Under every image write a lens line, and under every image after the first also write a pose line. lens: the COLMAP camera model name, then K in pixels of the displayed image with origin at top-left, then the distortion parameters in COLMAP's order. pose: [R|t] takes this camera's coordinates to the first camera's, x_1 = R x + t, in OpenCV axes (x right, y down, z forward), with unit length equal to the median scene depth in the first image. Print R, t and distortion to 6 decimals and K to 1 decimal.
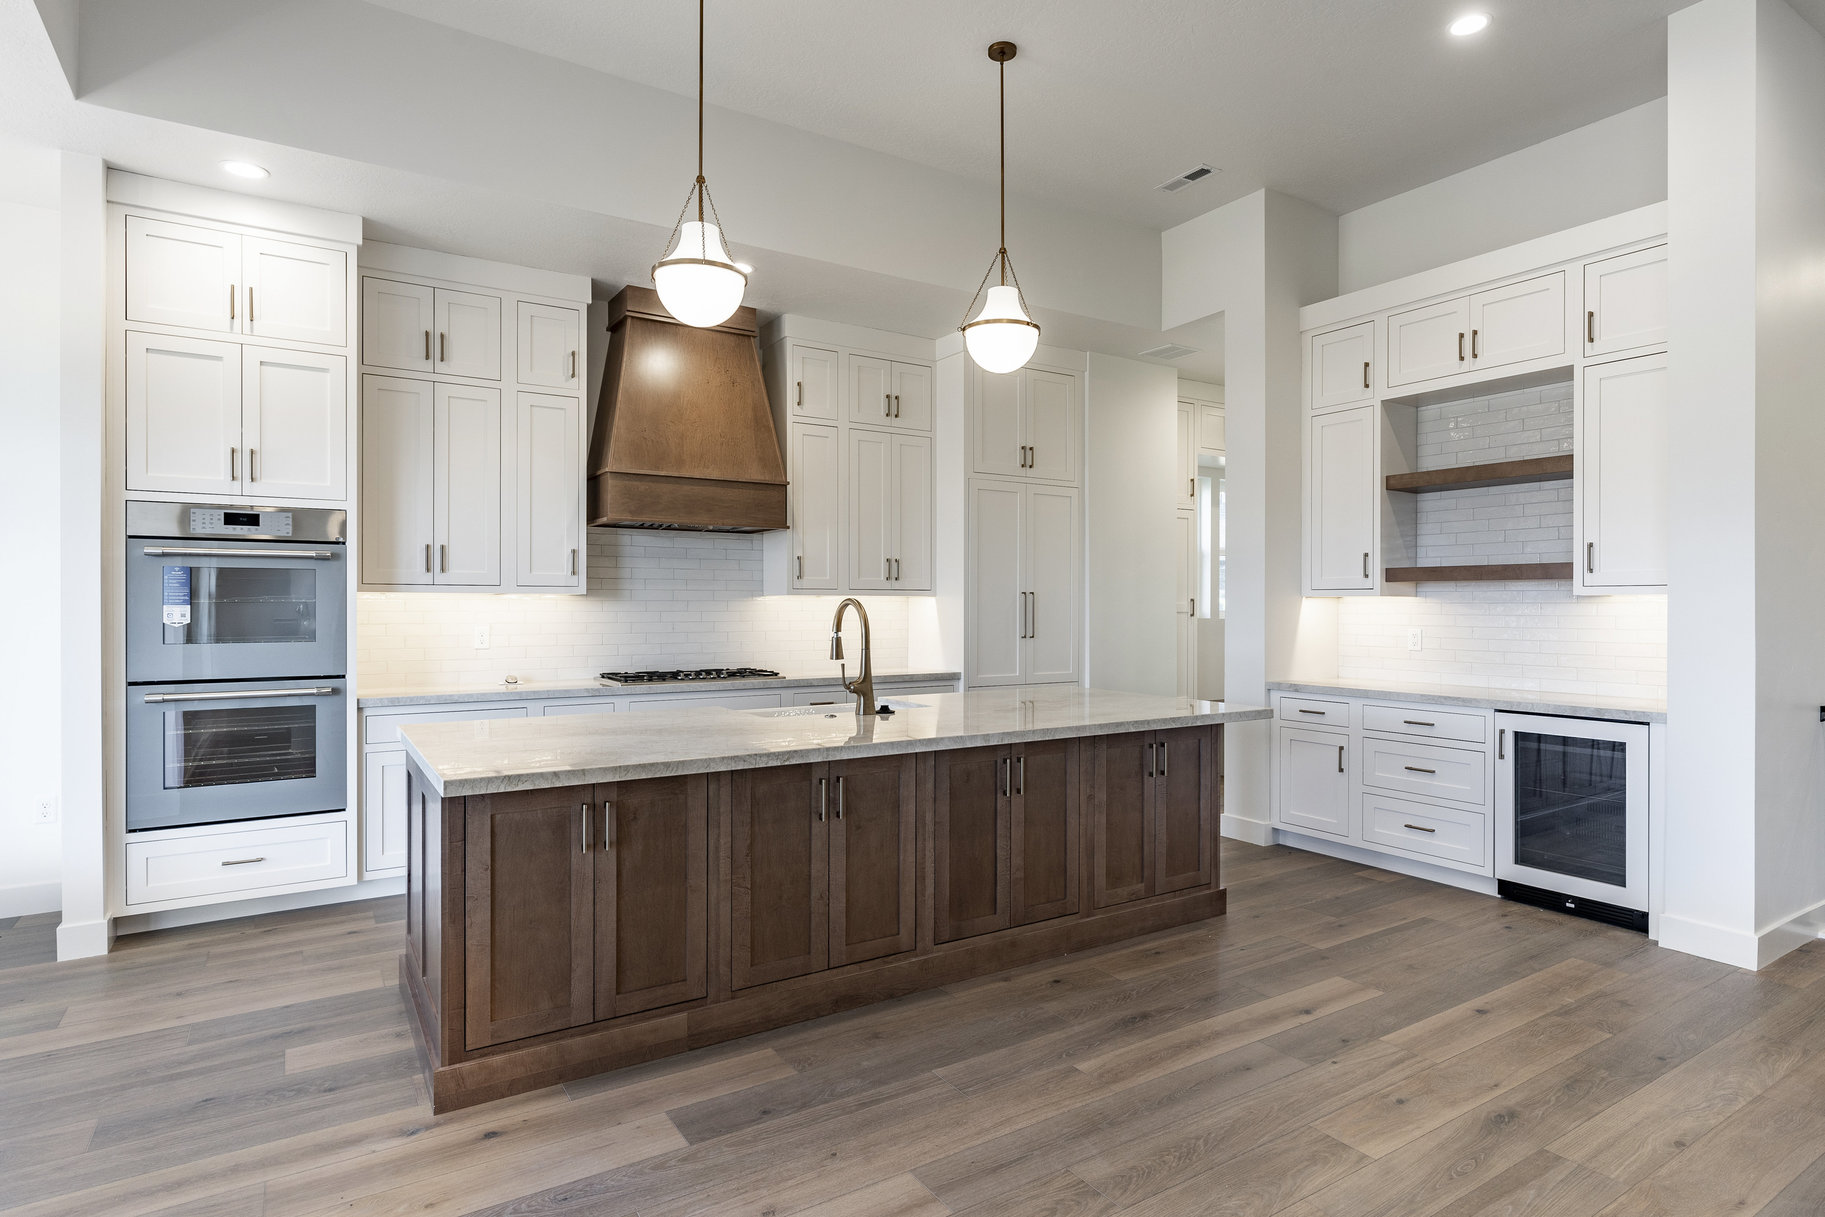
lens RADIAL K [[995.7, 0, 942.1], [0, 995.7, 604.1], [0, 0, 1]] dist [0.004456, -0.001883]
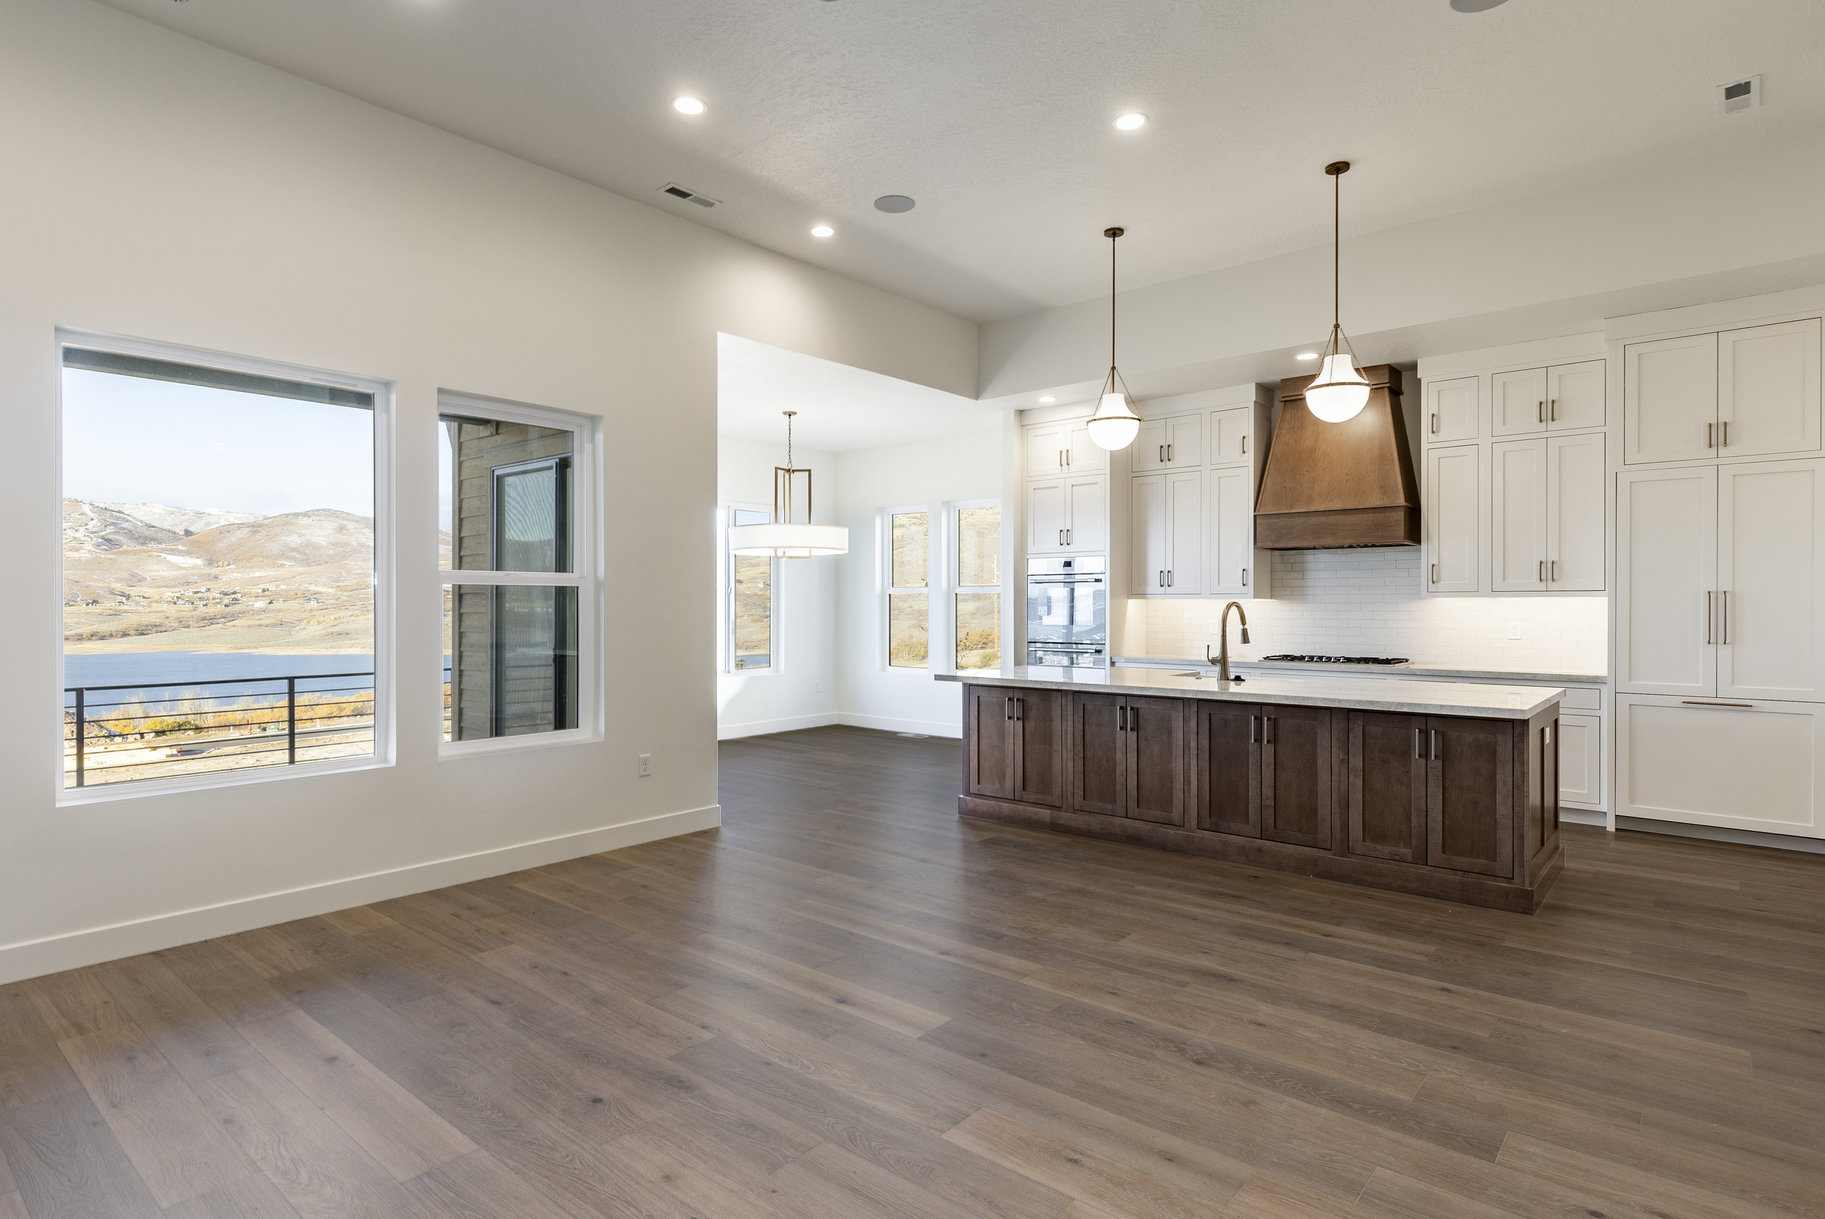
lens RADIAL K [[1007.3, 0, 886.7], [0, 1007.3, 607.4], [0, 0, 1]] dist [0.003528, -0.000122]
pose [[0.249008, 0.000166, -0.968501, 1.236355], [0.001615, 0.999999, 0.000587, 0.001118], [0.968500, -0.001710, 0.249007, 0.138924]]
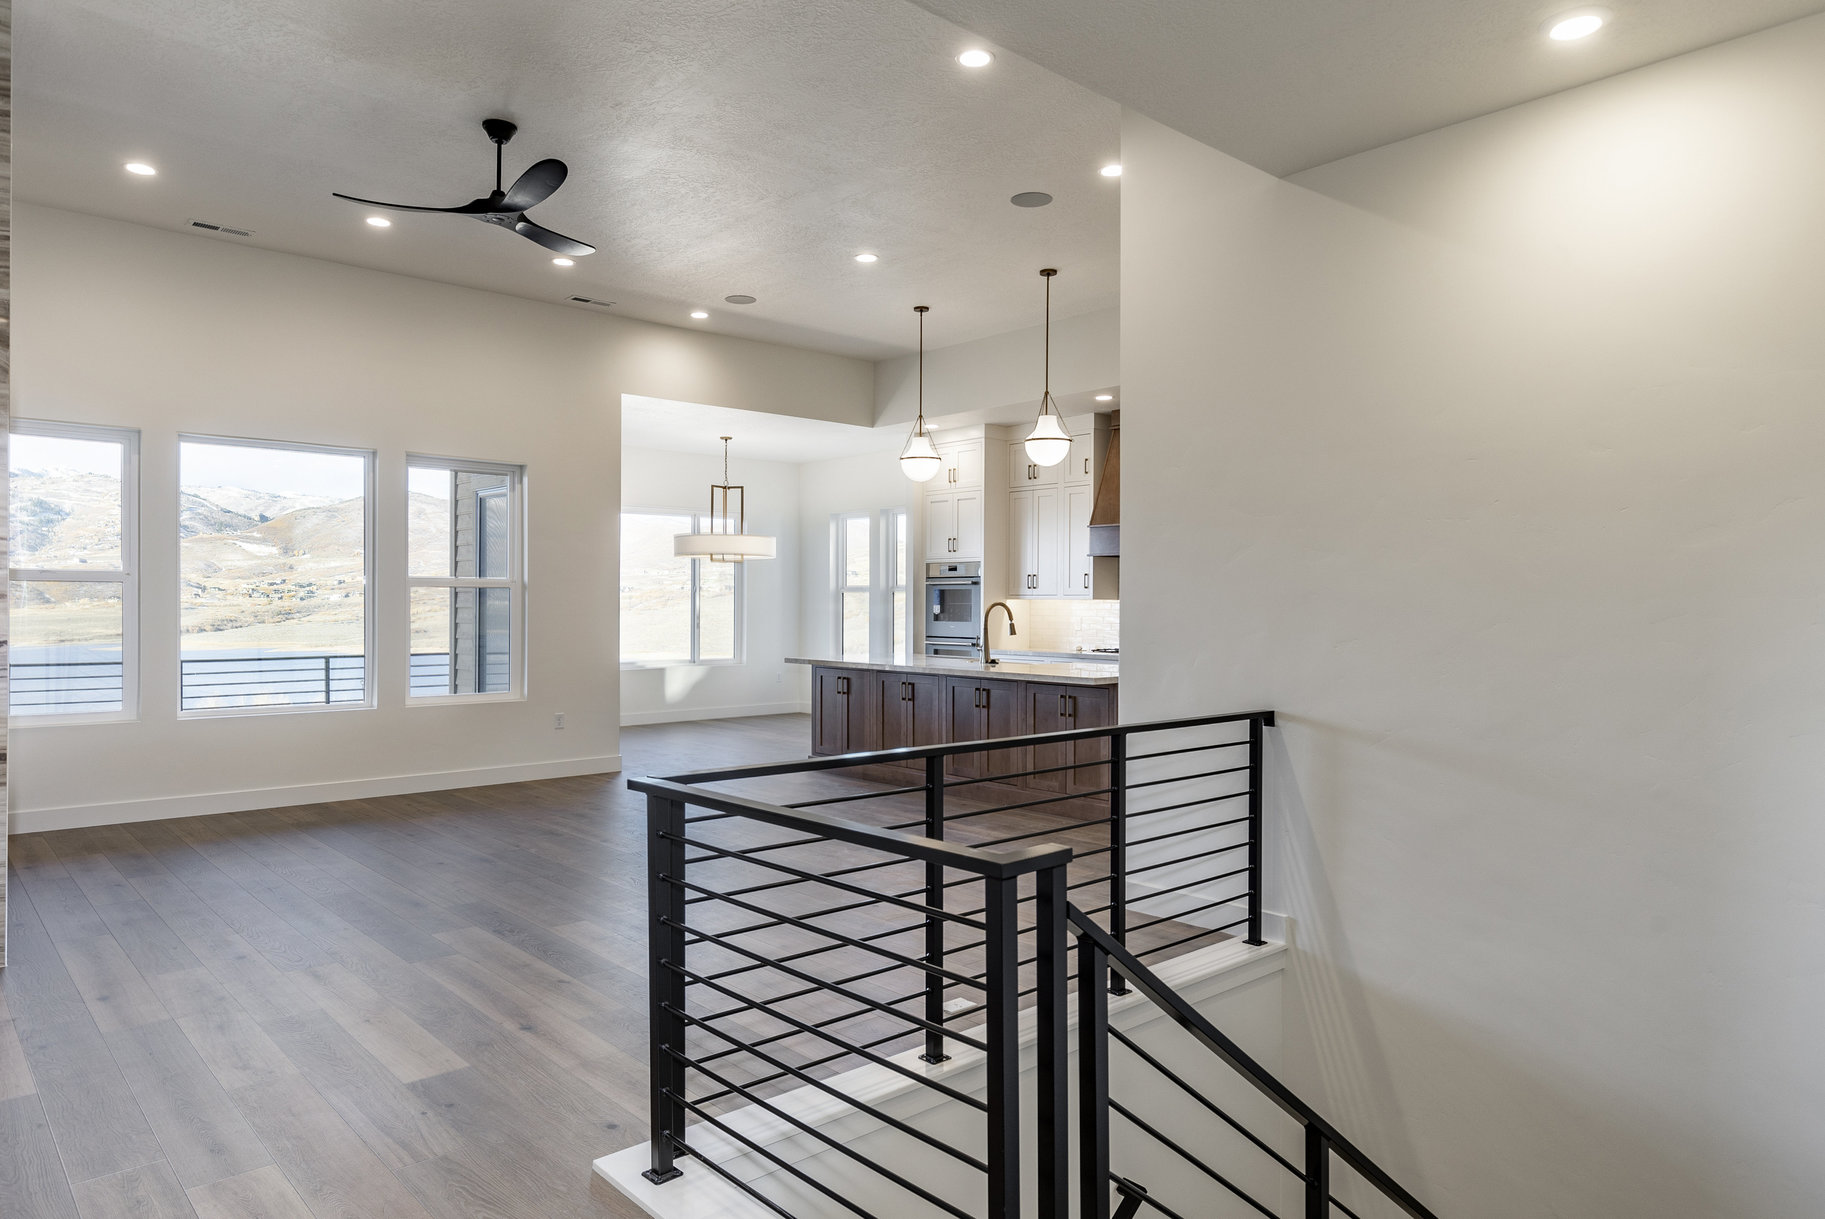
lens RADIAL K [[1244.9, 0, 870.9], [0, 1244.9, 610.9], [0, 0, 1]] dist [0.007732, -0.008153]
pose [[0.098822, 0.006037, -0.995087, 2.251091], [-0.004713, 0.999973, 0.005599, -0.001468], [0.995094, 0.004137, 0.098848, 0.538840]]
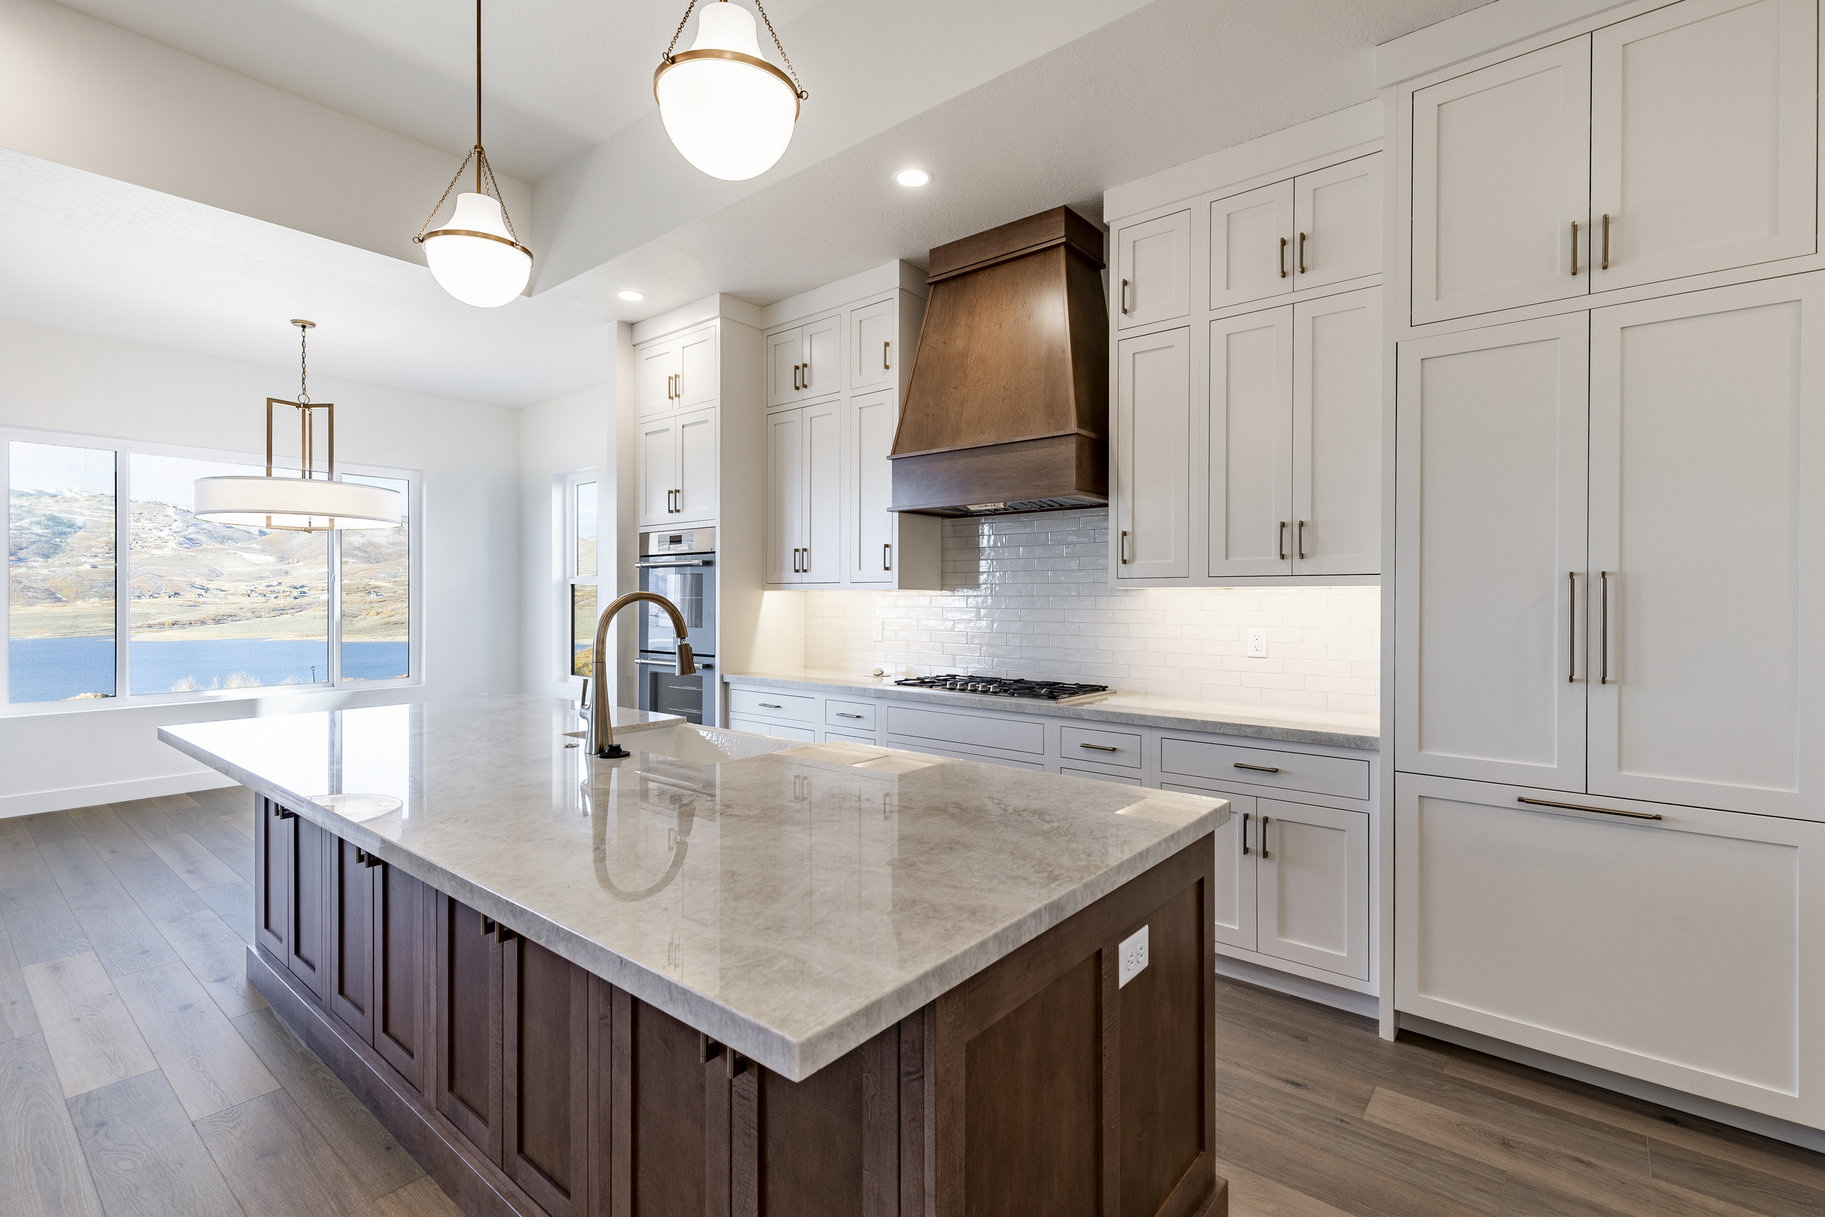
lens RADIAL K [[857.1, 0, 921.5], [0, 857.1, 599.0], [0, 0, 1]] dist [0.009003, -0.001255]
pose [[0.267337, -0.001780, -0.963601, 0.584360], [-0.001738, 0.999996, -0.002330, 0.001128], [0.963601, 0.002298, 0.267333, 1.045449]]
